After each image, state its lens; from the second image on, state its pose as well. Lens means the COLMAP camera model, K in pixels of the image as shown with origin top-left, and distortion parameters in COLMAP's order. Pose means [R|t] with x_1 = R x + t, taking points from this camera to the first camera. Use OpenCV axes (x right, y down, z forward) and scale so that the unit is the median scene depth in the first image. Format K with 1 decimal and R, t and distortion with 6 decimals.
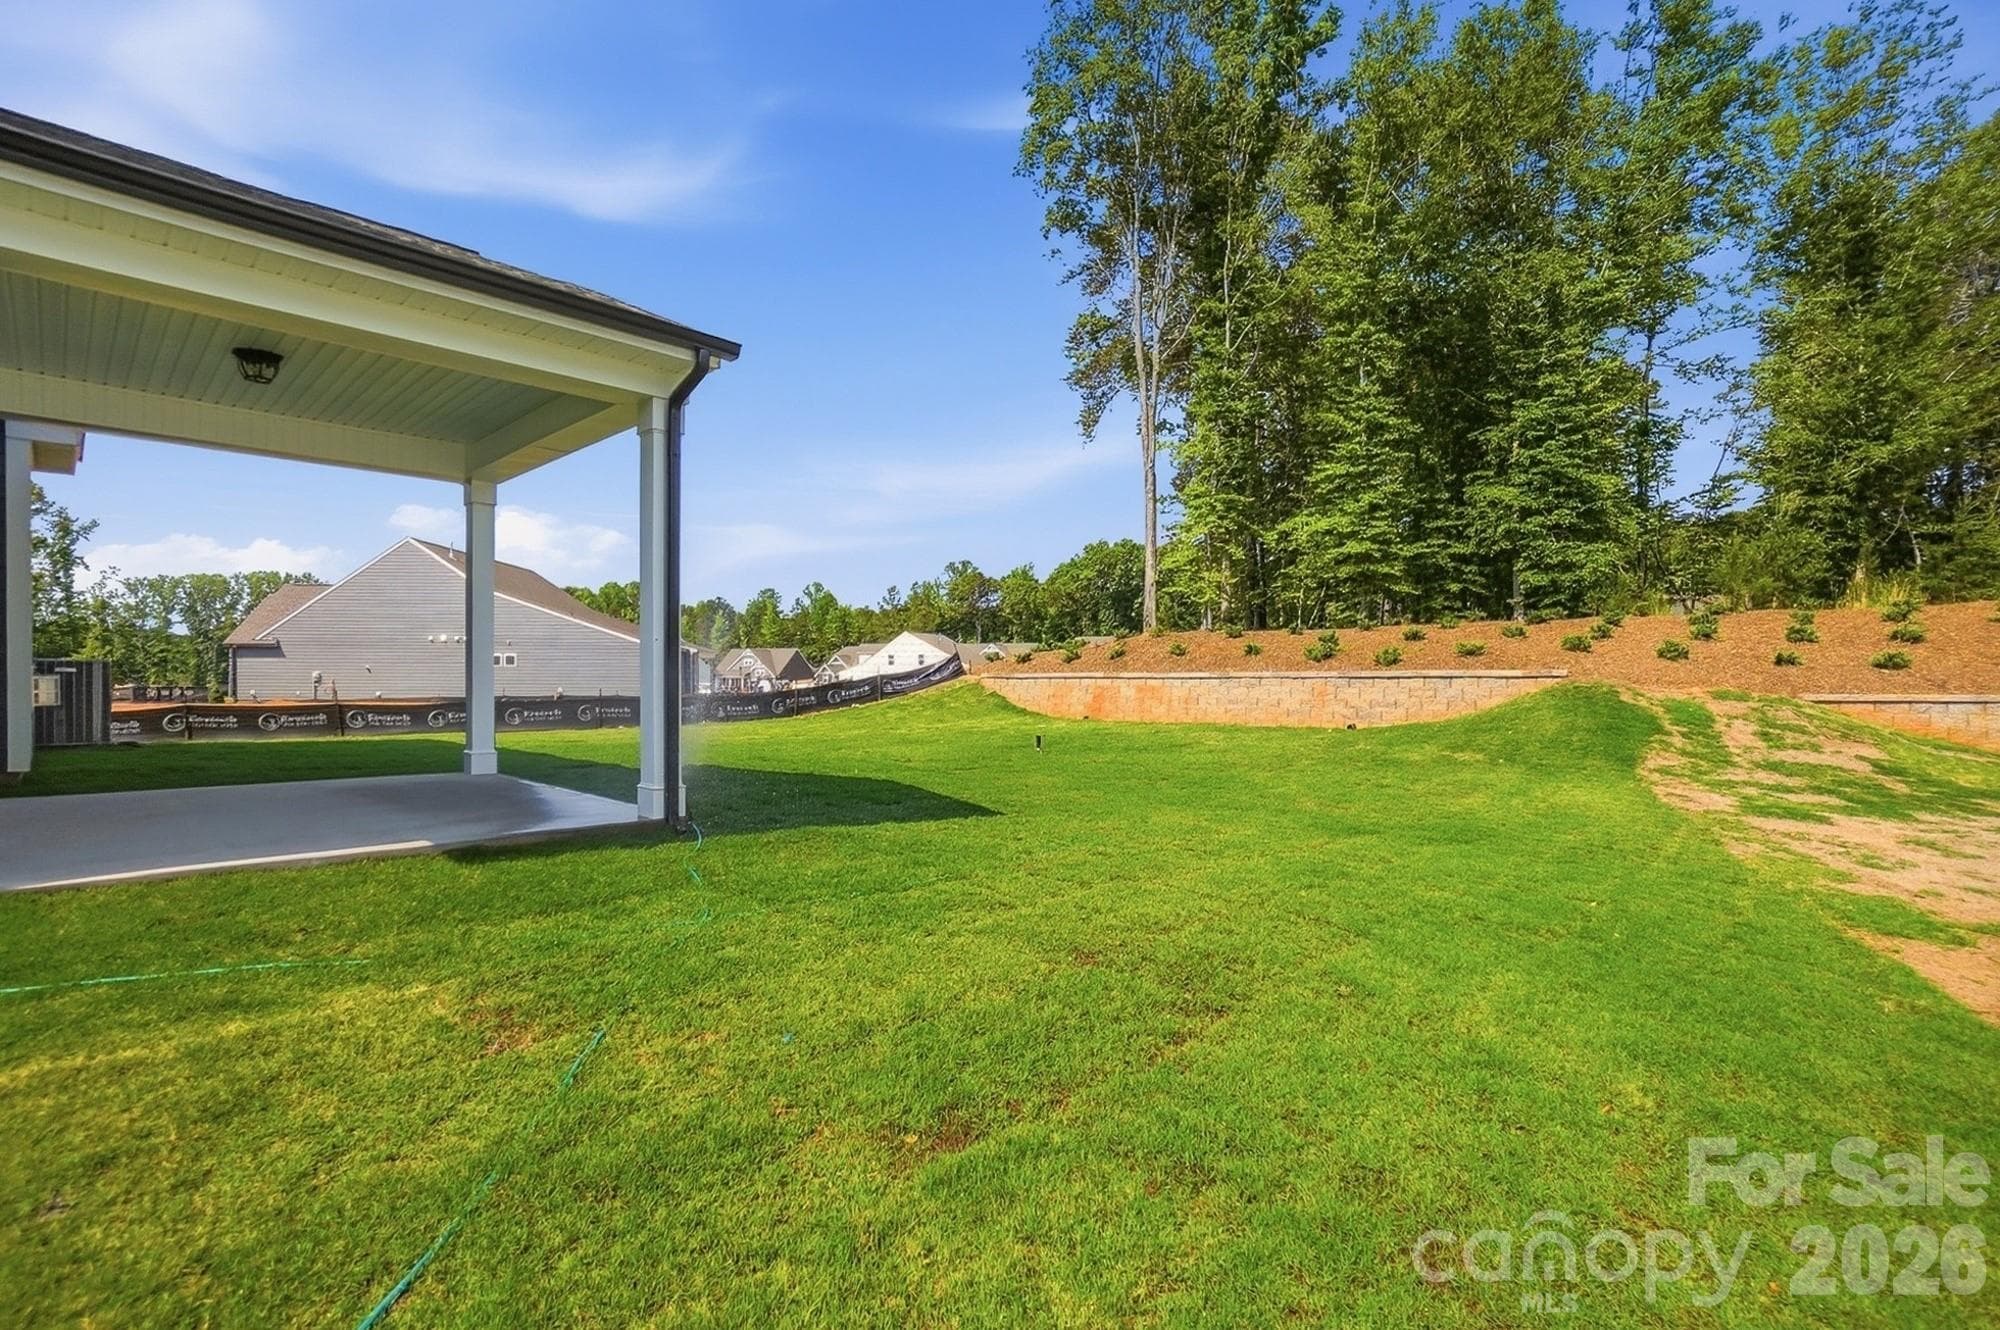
lens RADIAL K [[920.8, 0, 999.2], [0, 920.8, 684.2], [0, 0, 1]] dist [-0.045204, 0.000298]
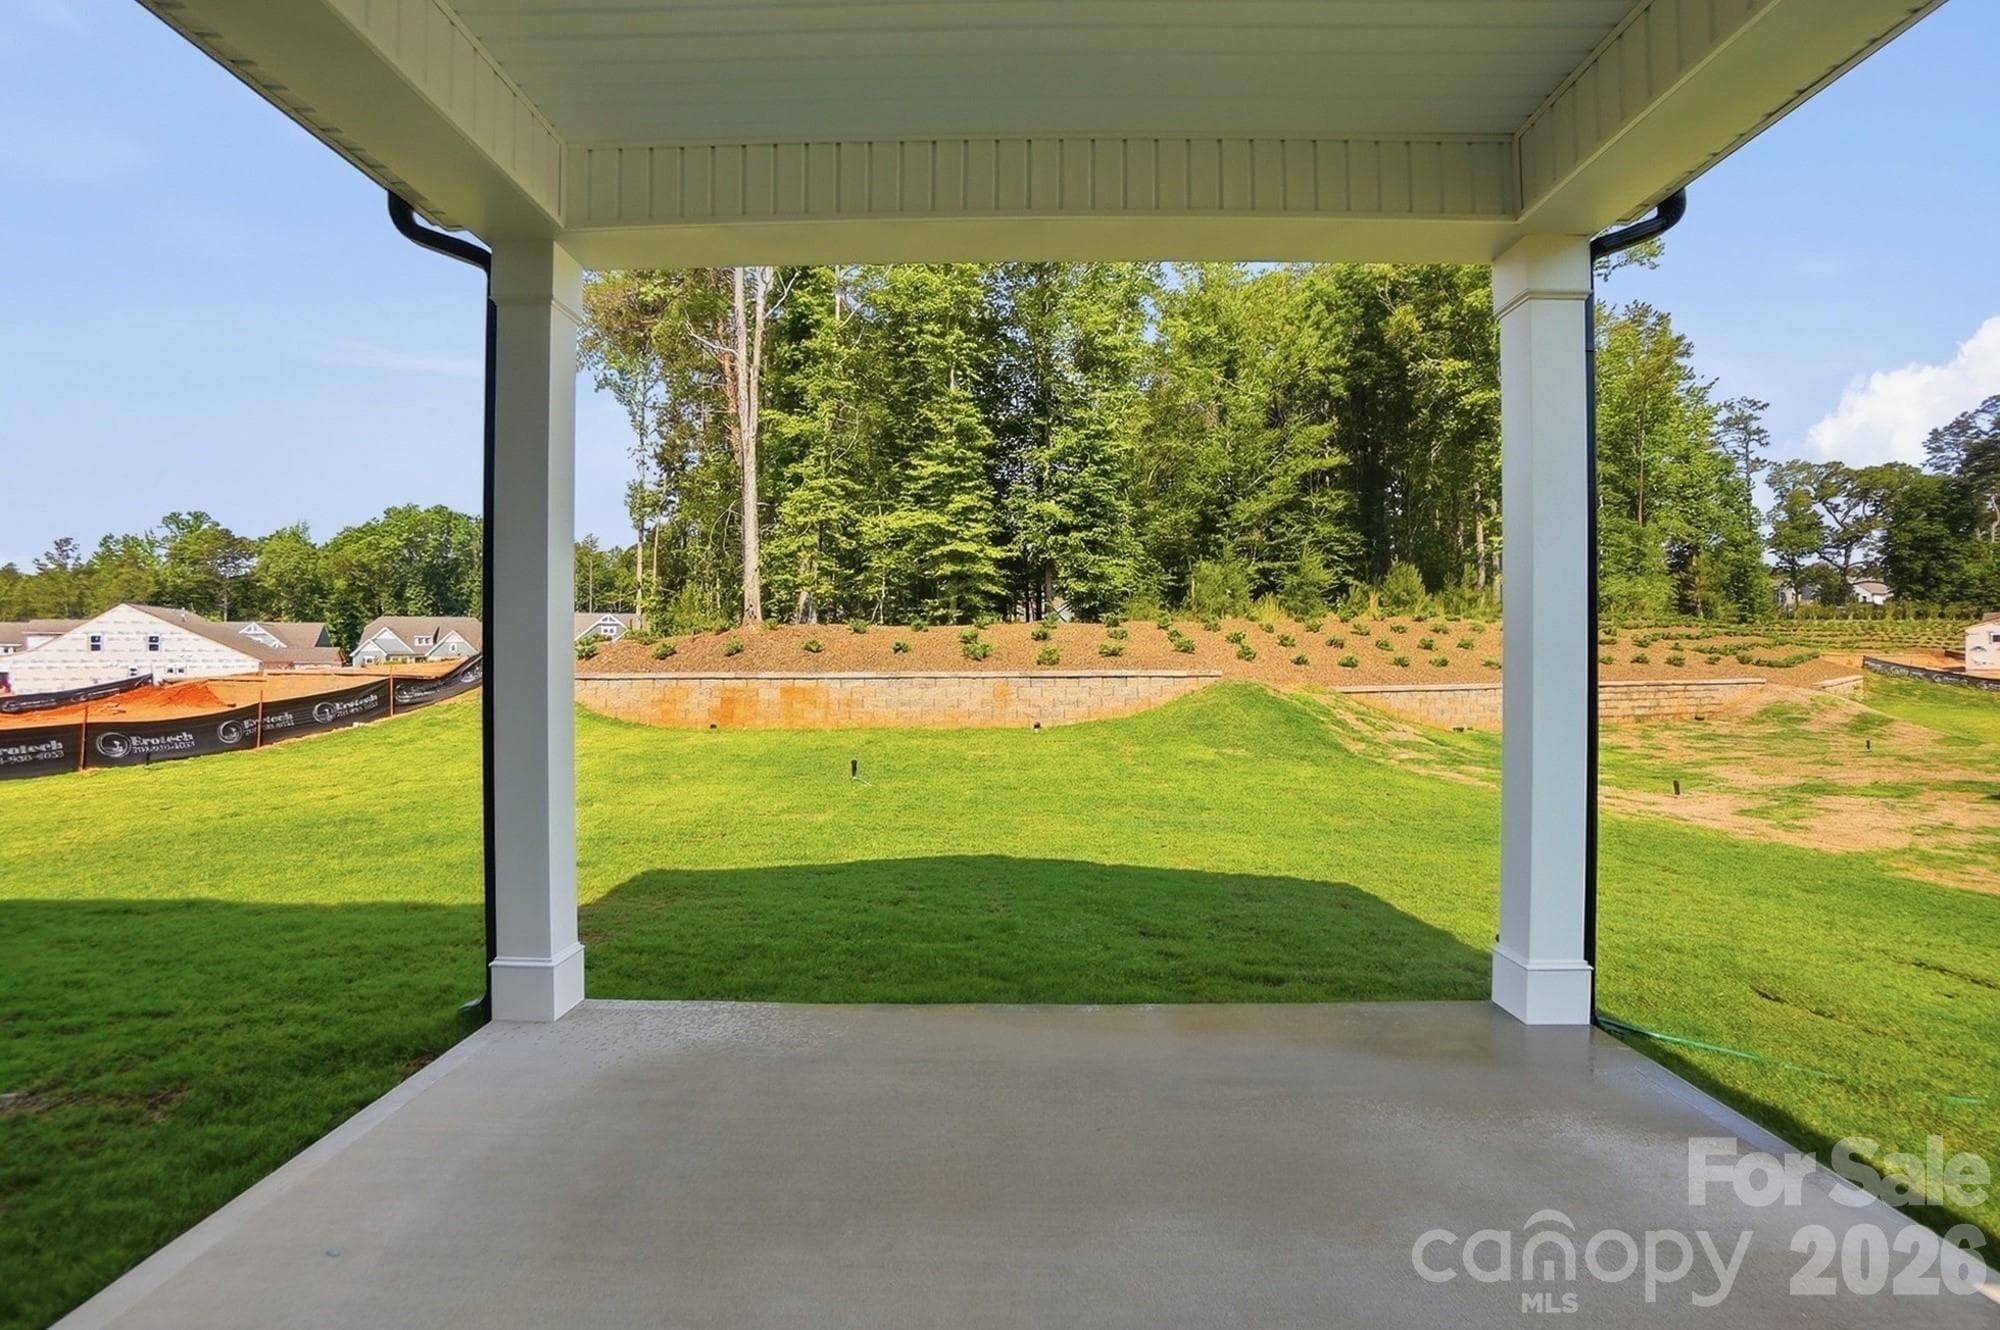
lens RADIAL K [[903.5, 0, 996.3], [0, 903.5, 661.1], [0, 0, 1]] dist [-0.037037, 0.000464]
pose [[0.743601, -0.003109, 0.668616, -0.241997], [0.008959, 0.999946, -0.005314, -0.015355], [-0.668563, 0.009942, 0.743589, 0.210871]]
